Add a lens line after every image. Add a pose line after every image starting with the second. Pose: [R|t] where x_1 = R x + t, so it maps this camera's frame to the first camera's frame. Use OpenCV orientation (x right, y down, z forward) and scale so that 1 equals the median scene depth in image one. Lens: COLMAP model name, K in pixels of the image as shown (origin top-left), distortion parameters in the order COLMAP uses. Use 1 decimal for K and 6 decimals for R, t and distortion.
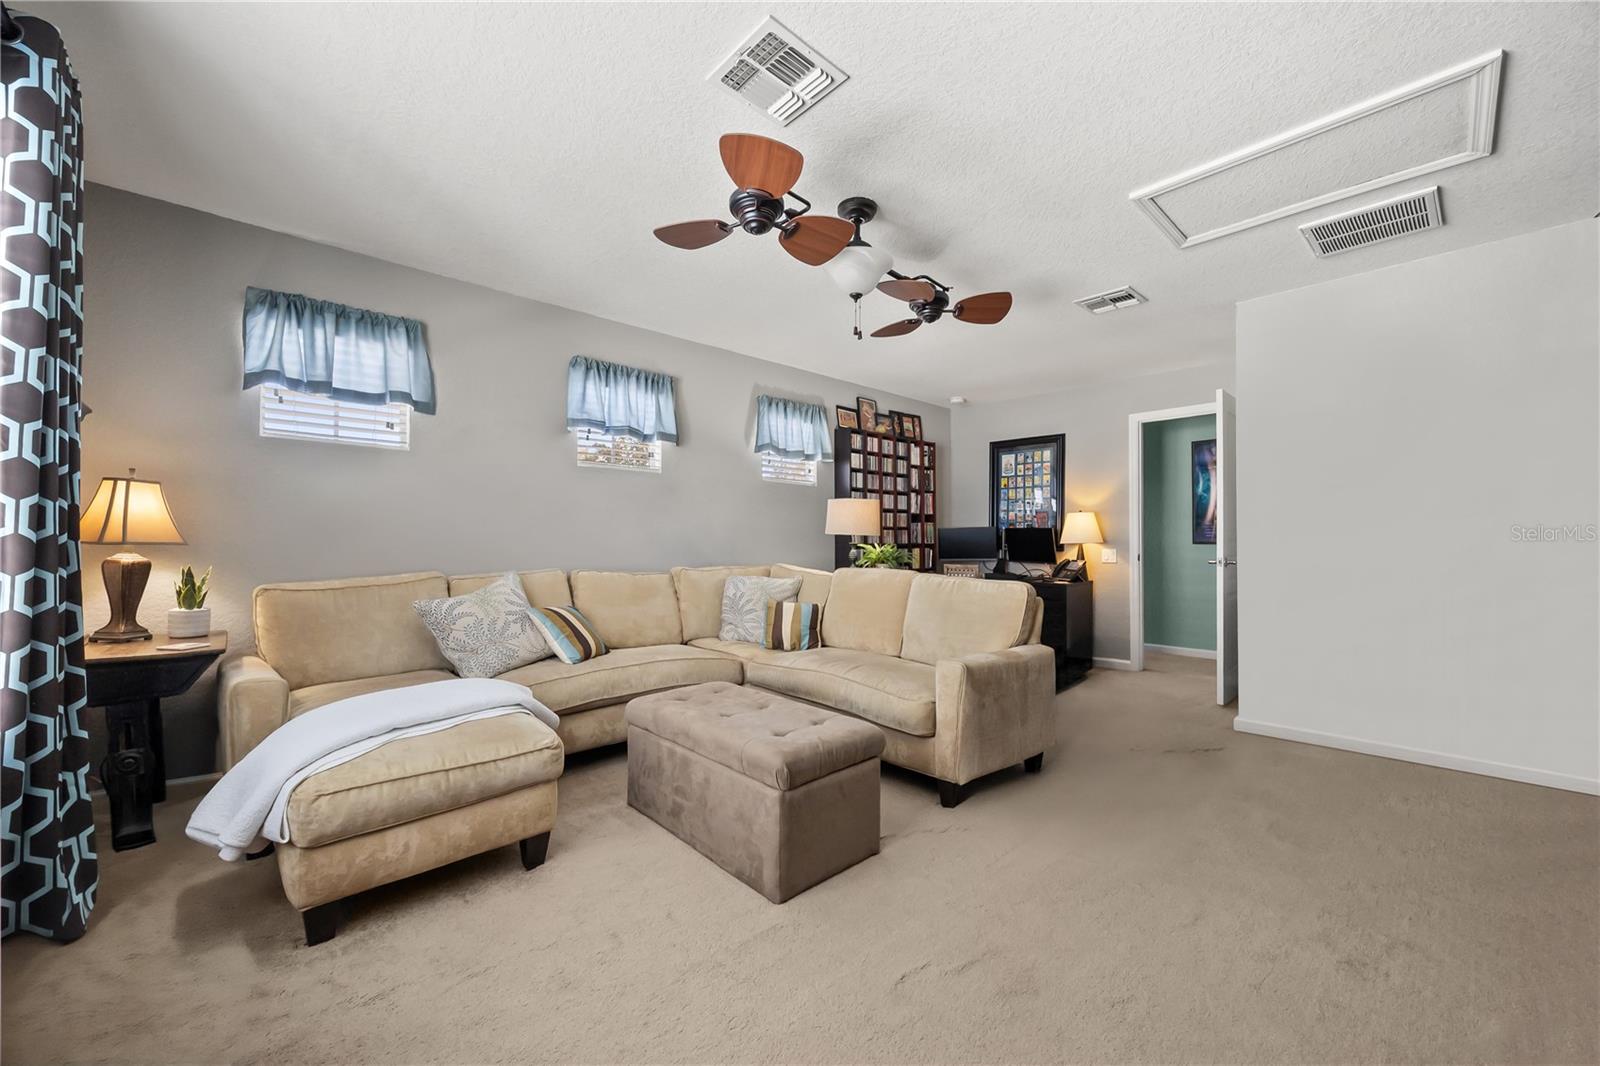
lens RADIAL K [[607.7, 0, 802.2], [0, 607.7, 538.1], [0, 0, 1]] dist [0.000393, 0.000114]
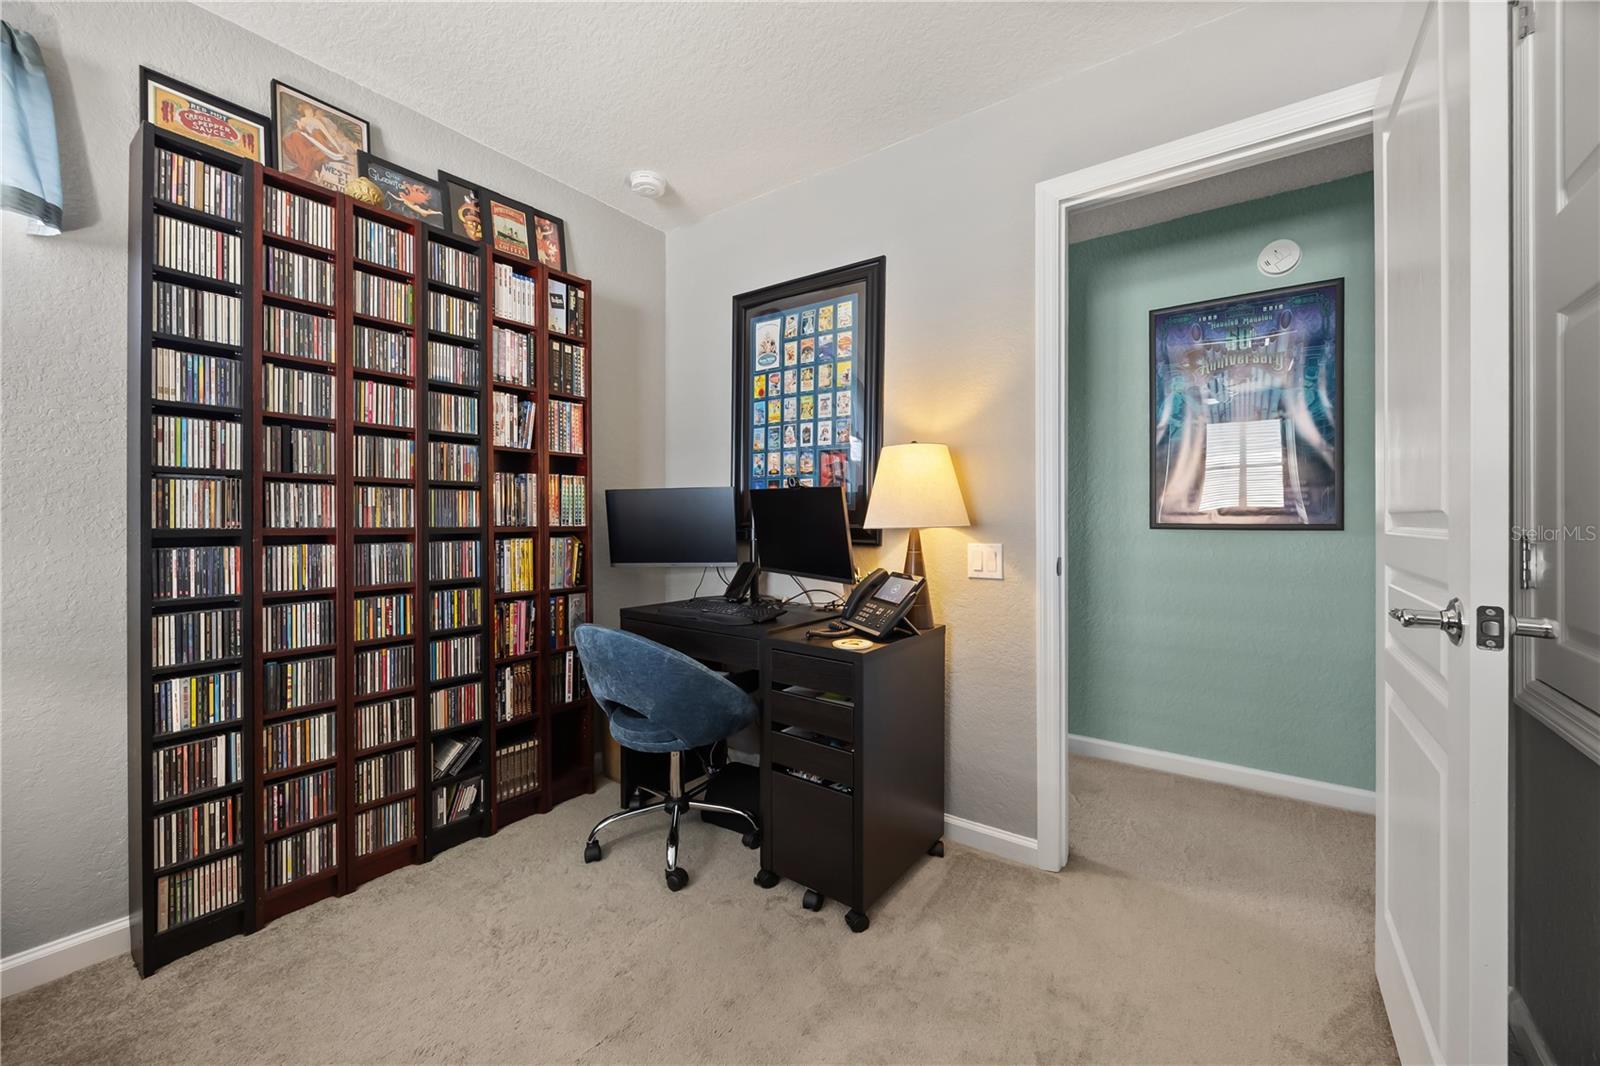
lens RADIAL K [[616.0, 0, 801.0], [0, 616.0, 525.1], [0, 0, 1]] dist [0.000050, 0.000036]
pose [[0.982922, -0.000201, 0.184022, 0.296934], [-0.002049, 0.999926, 0.012033, 0.002421], [-0.184010, -0.012204, 0.982849, 0.594350]]
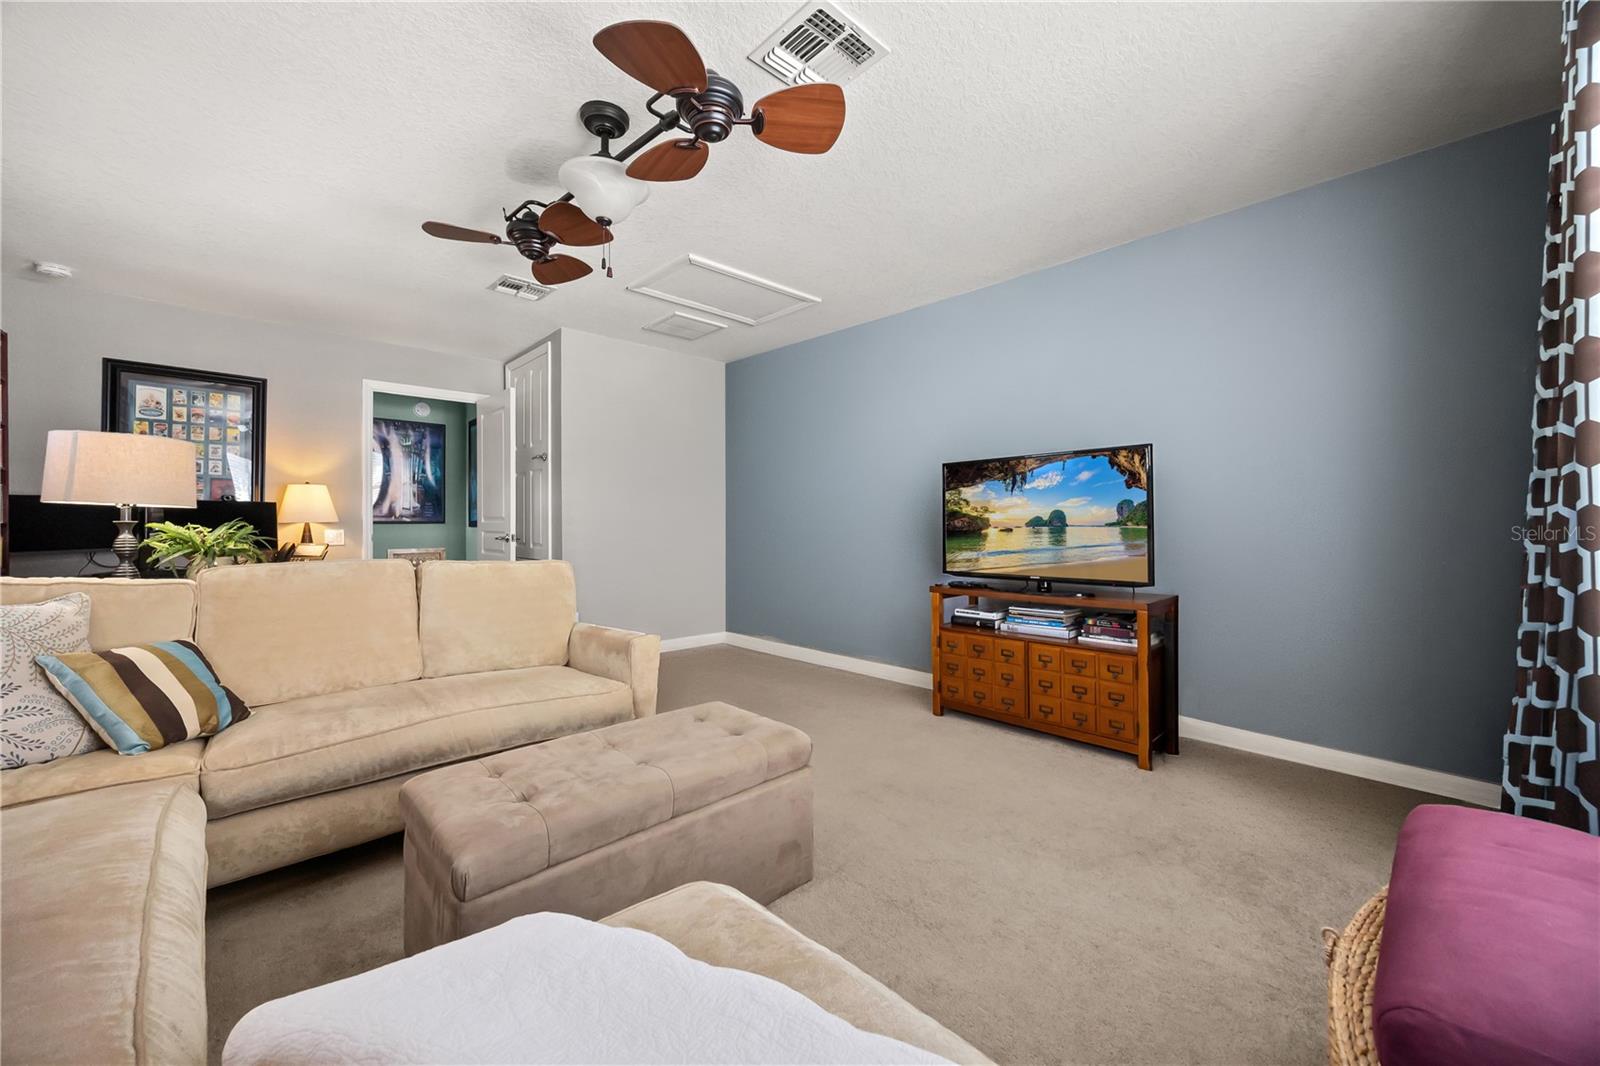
lens RADIAL K [[607.7, 0, 802.2], [0, 607.7, 538.1], [0, 0, 1]] dist [0.000393, 0.000114]
pose [[-0.017567, -0.026172, 0.999503, -0.342708], [0.000173, 0.999657, 0.026179, 0.007556], [-0.999846, 0.000633, -0.017557, 0.334423]]
